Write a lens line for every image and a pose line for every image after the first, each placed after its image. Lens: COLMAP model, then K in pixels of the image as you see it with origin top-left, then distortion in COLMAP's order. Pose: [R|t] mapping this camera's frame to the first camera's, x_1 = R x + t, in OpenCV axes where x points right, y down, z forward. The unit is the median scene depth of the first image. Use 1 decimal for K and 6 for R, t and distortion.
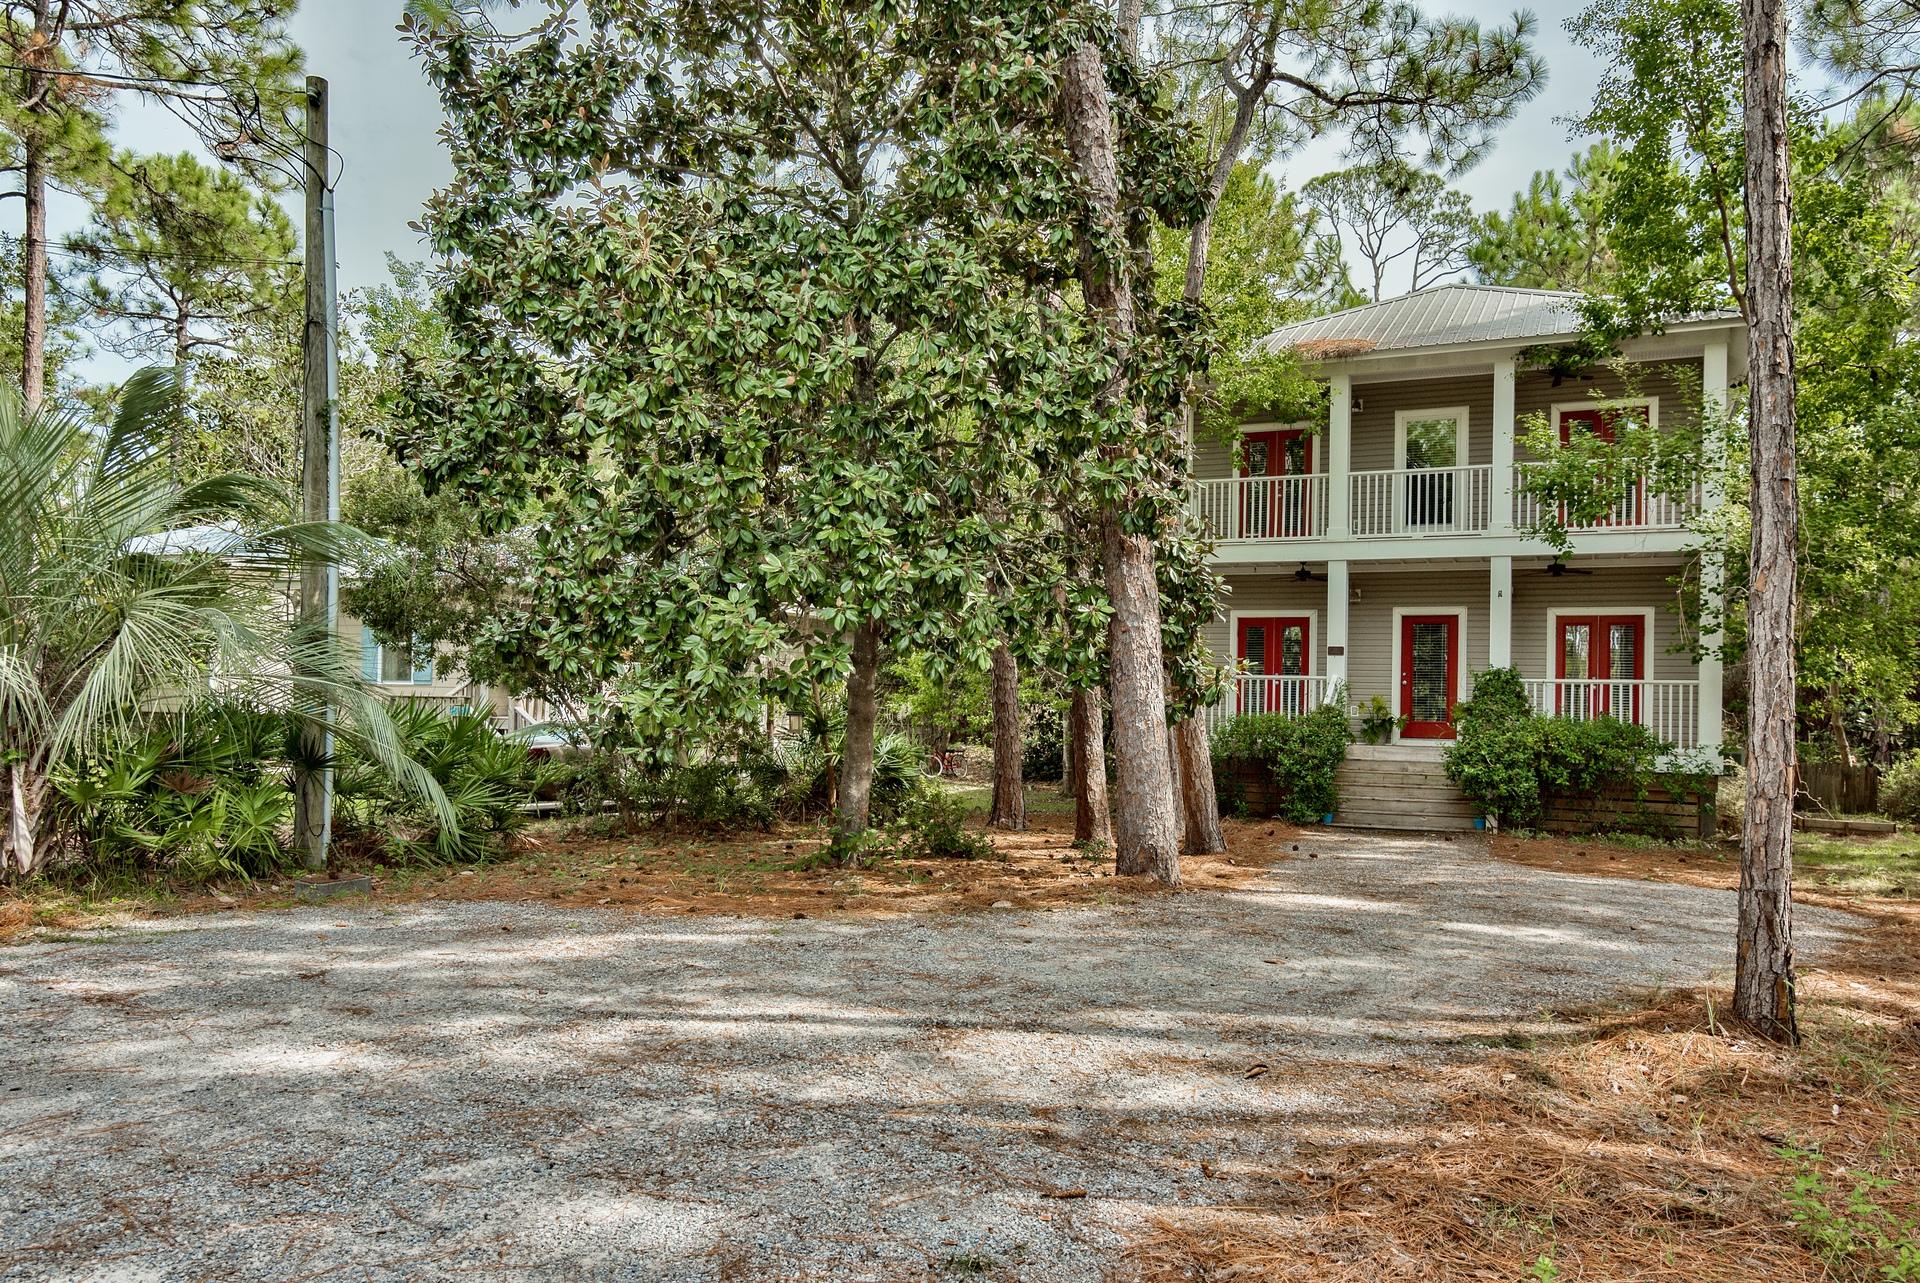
lens RADIAL K [[1375.1, 0, 961.2], [0, 1375.1, 699.1], [0, 0, 1]] dist [0.030217, 0.010047]
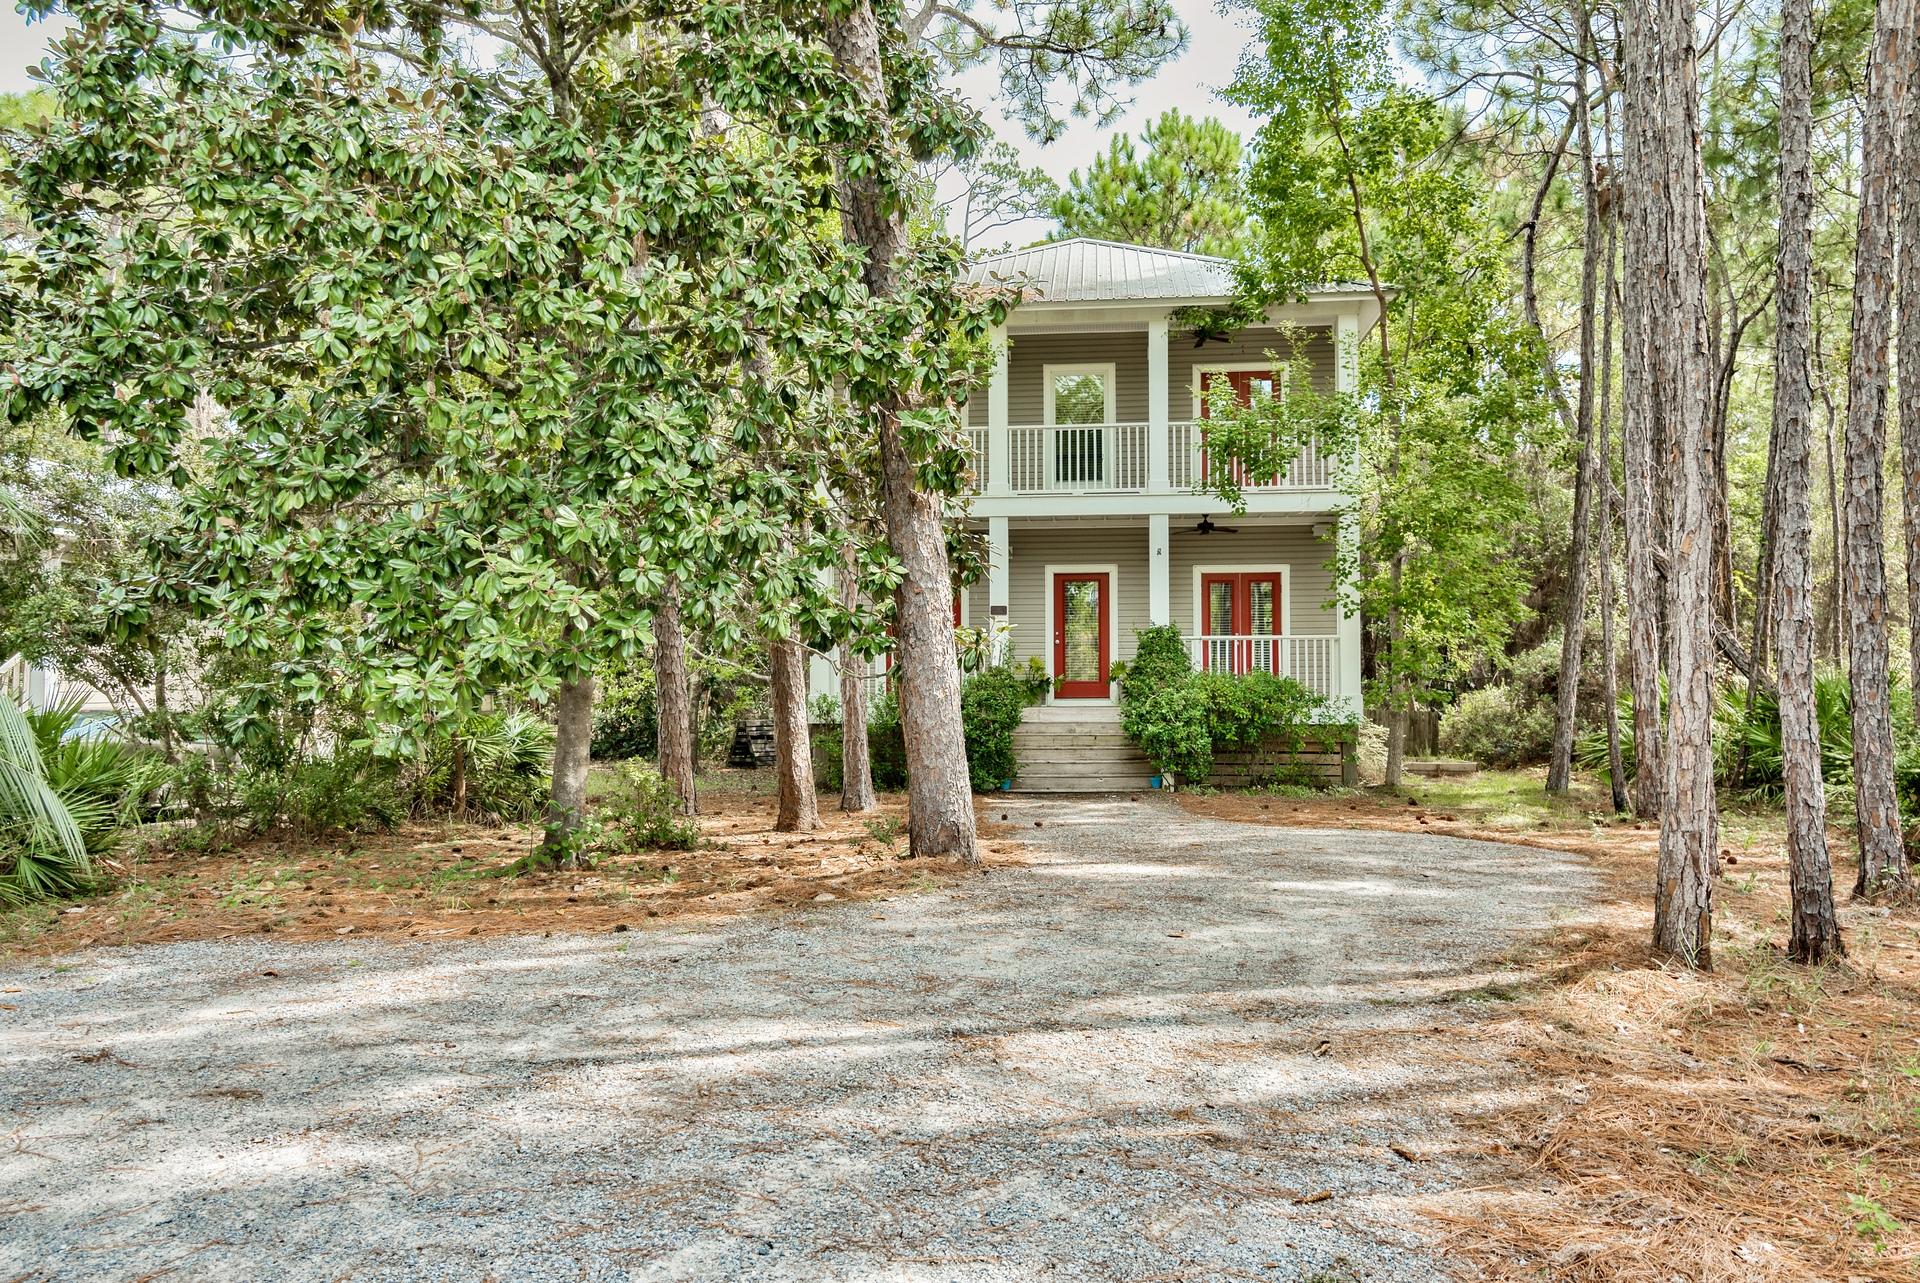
lens RADIAL K [[1492.6, 0, 960.8], [0, 1492.6, 646.1], [0, 0, 1]] dist [0.041006, 0.011650]
pose [[0.948484, -0.019029, 0.316252, -0.198554], [0.022660, 0.999713, -0.007810, -0.005623], [-0.316012, 0.014574, 0.948643, 0.042862]]
